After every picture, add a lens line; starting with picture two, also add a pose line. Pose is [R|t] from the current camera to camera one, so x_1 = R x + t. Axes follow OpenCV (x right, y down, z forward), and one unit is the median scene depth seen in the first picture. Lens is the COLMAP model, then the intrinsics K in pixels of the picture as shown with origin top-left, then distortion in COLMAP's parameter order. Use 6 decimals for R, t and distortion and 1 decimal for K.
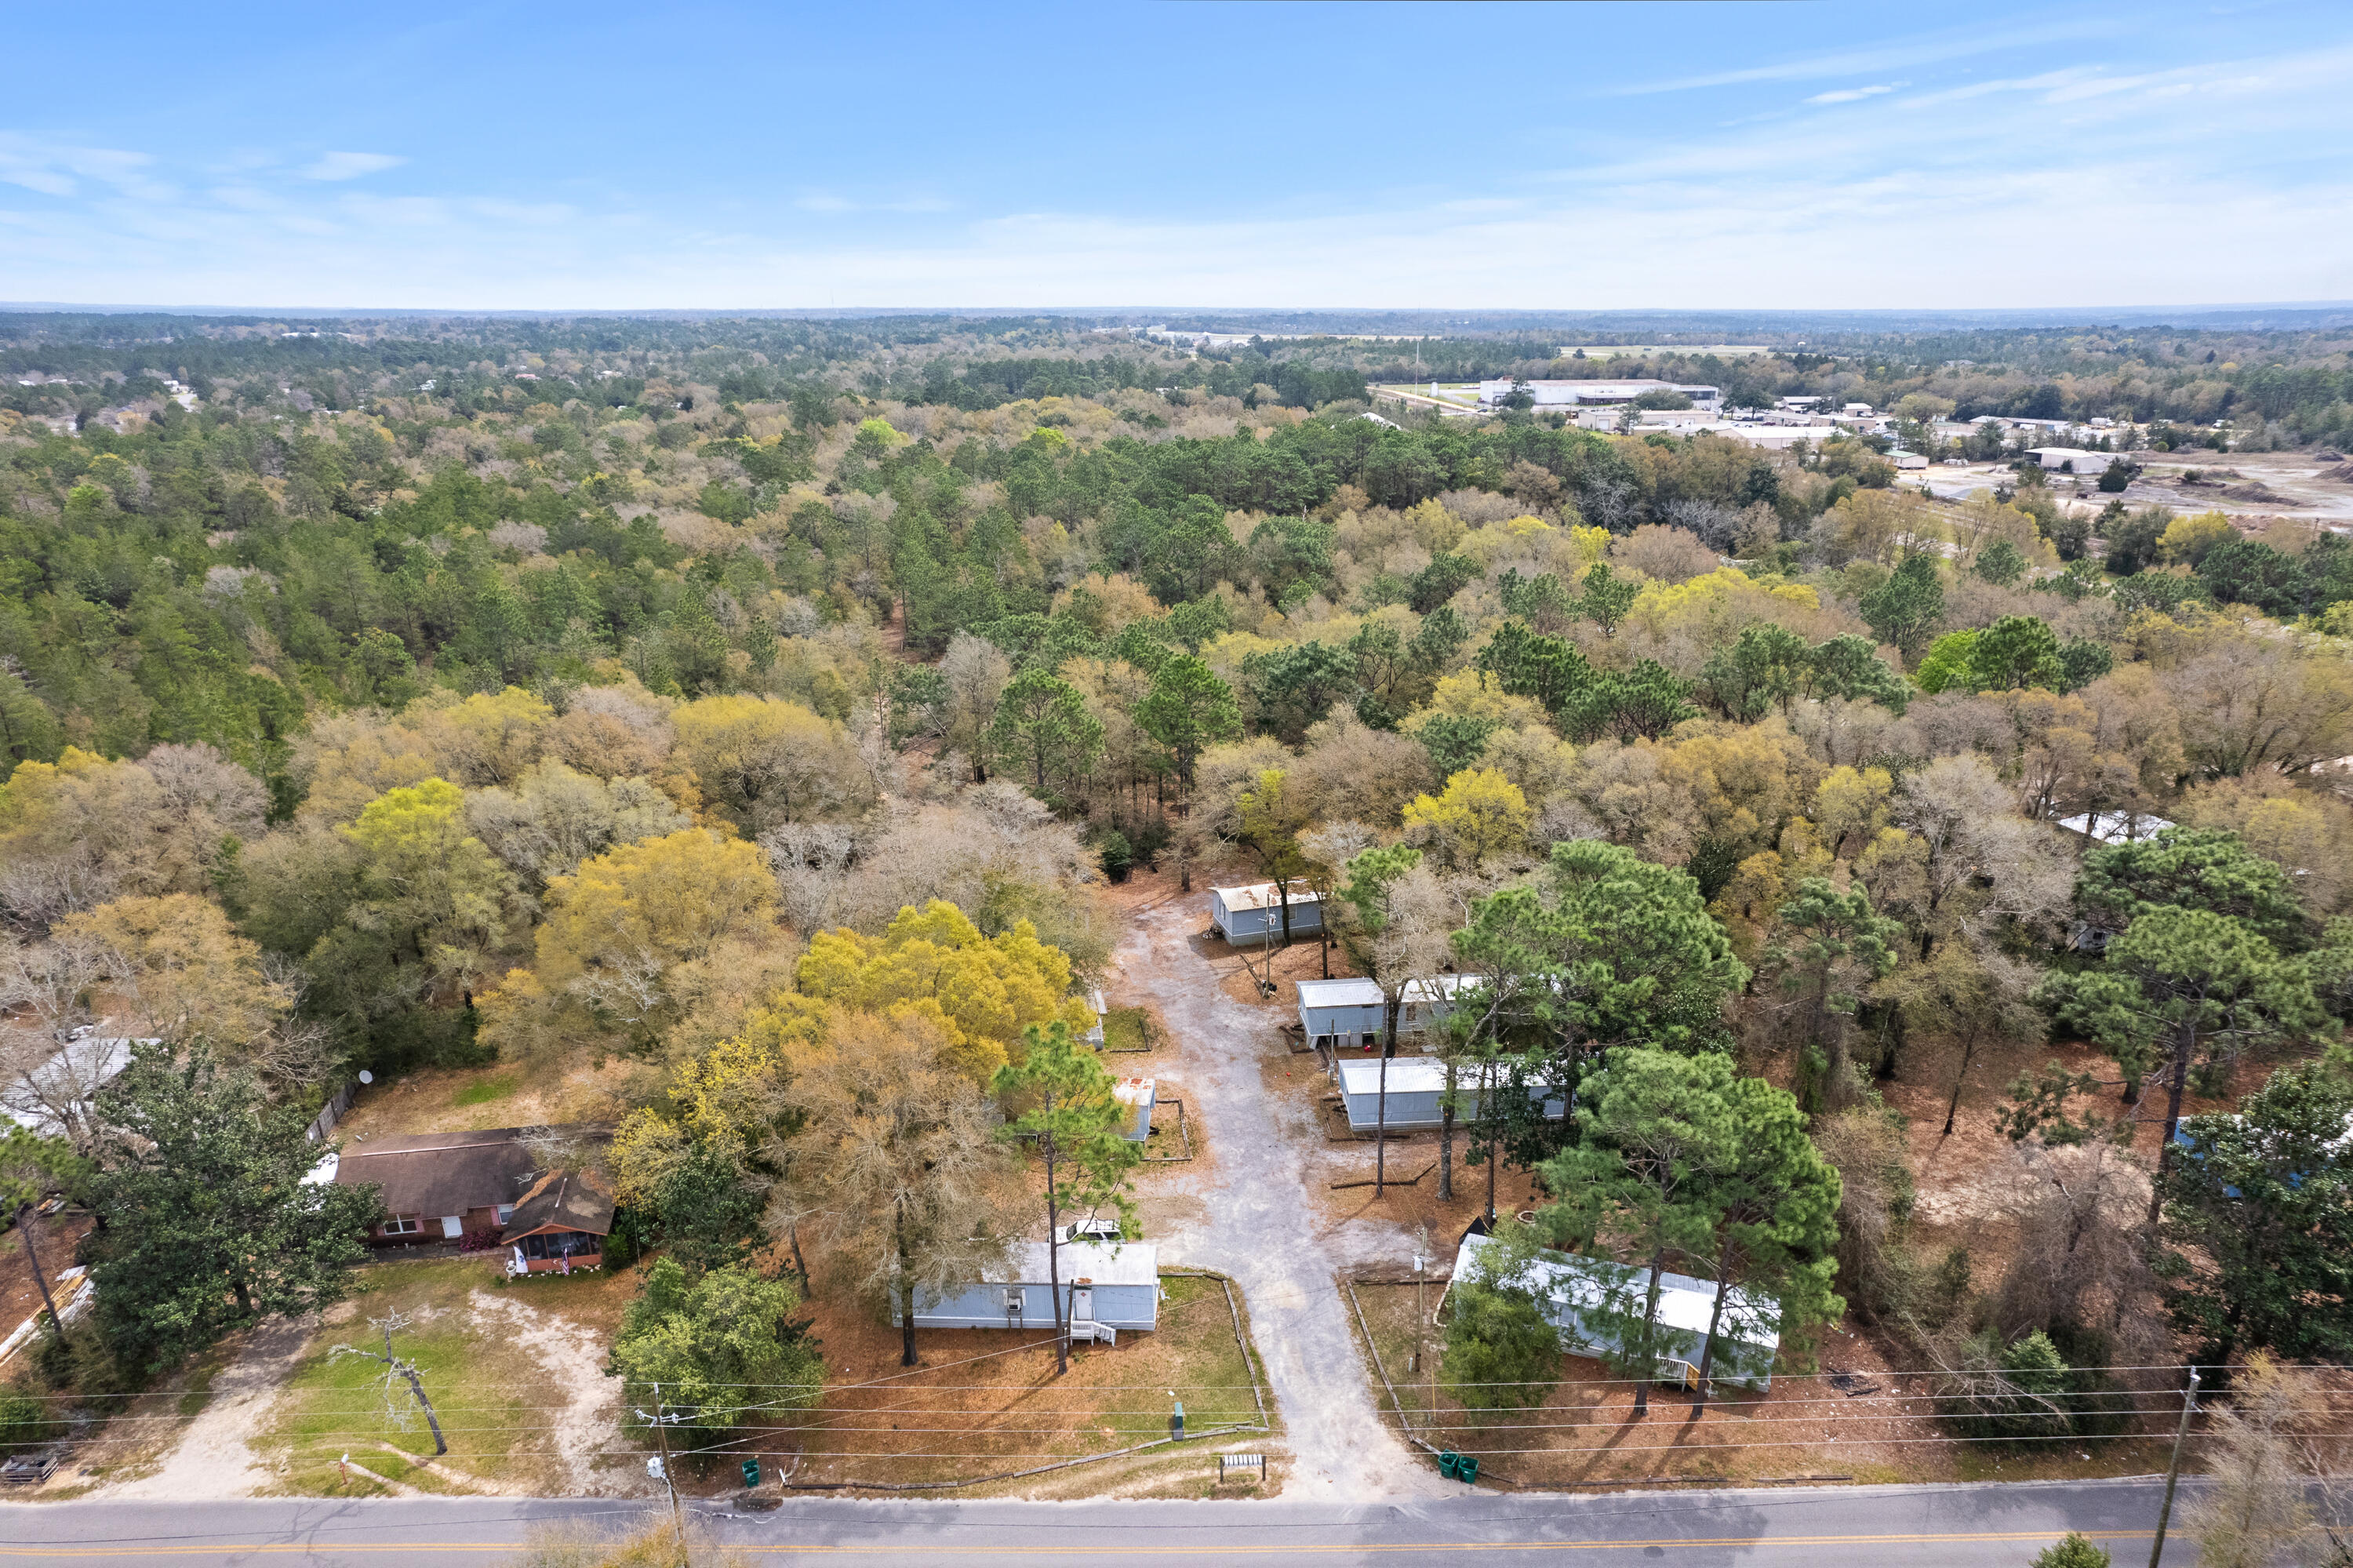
lens RADIAL K [[1507.0, 0, 1178.6], [0, 1507.0, 805.3], [0, 0, 1]] dist [-0.075887, 0.063345]
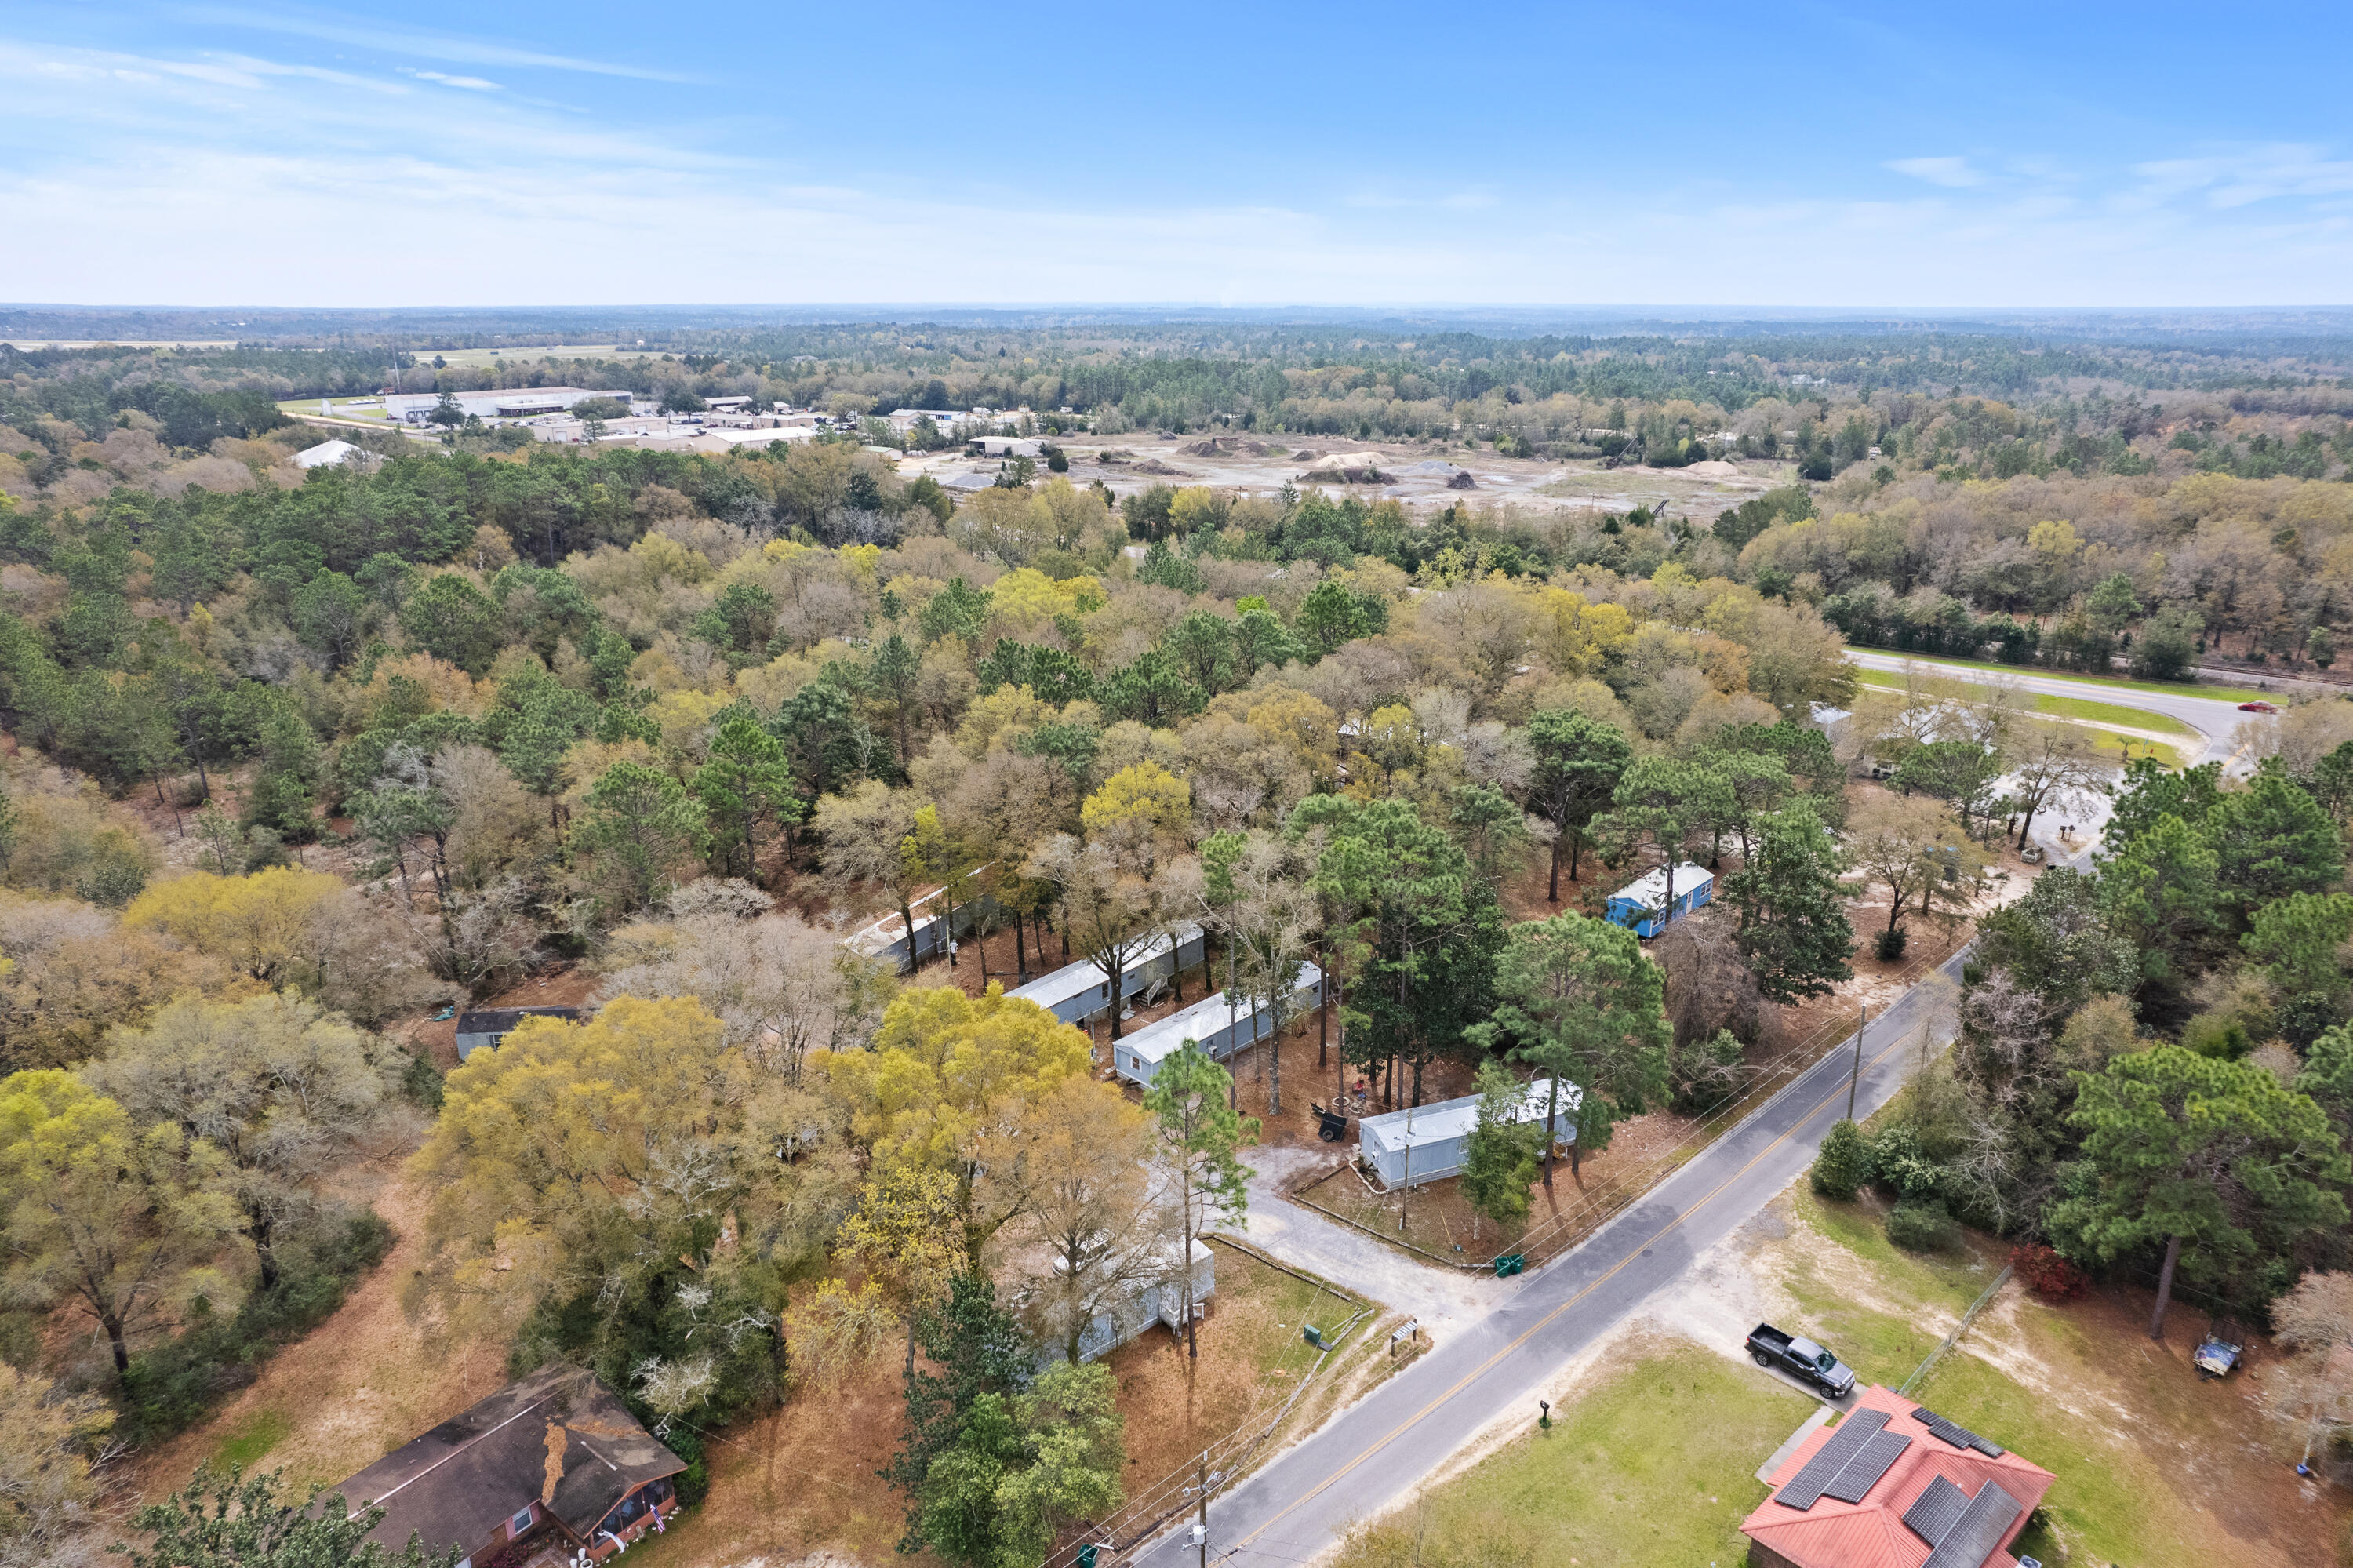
lens RADIAL K [[1507.0, 0, 1178.6], [0, 1507.0, 805.3], [0, 0, 1]] dist [-0.075887, 0.063345]
pose [[0.725761, -0.201868, 0.657663, -0.145430], [0.199358, 0.976673, 0.079786, -0.021511], [-0.658428, 0.073205, 0.749075, 0.029557]]
